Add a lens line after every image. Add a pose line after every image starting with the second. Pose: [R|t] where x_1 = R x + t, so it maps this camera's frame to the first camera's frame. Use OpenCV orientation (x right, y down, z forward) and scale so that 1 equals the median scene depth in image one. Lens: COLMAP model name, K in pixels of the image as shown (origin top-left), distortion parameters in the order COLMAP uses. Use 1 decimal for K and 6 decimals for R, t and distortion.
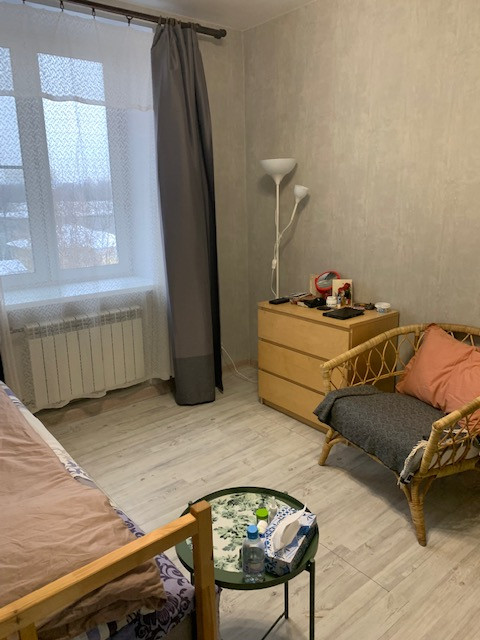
lens RADIAL K [[490.2, 0, 234.8], [0, 490.2, 316.6], [0, 0, 1]] dist [0.048731, -0.055782]
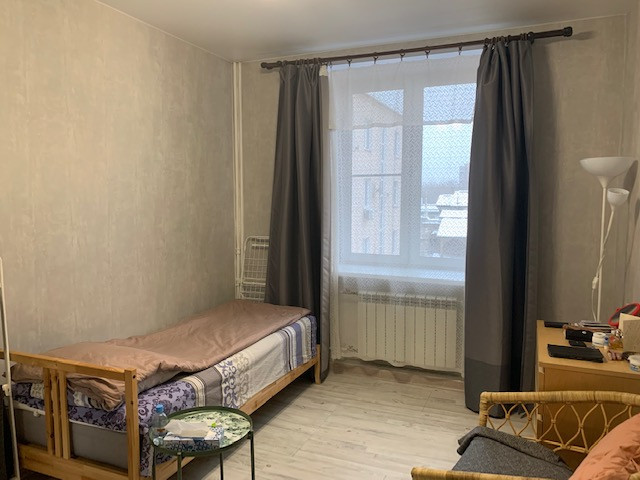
lens RADIAL K [[490.2, 0, 313.7], [0, 490.2, 239.7], [0, 0, 1]] dist [0.048731, -0.055782]
pose [[0.437065, 0.088472, -0.895068, 0.685663], [-0.215552, 0.976453, -0.008739, -0.079965], [0.873219, 0.196753, 0.445843, 0.256486]]
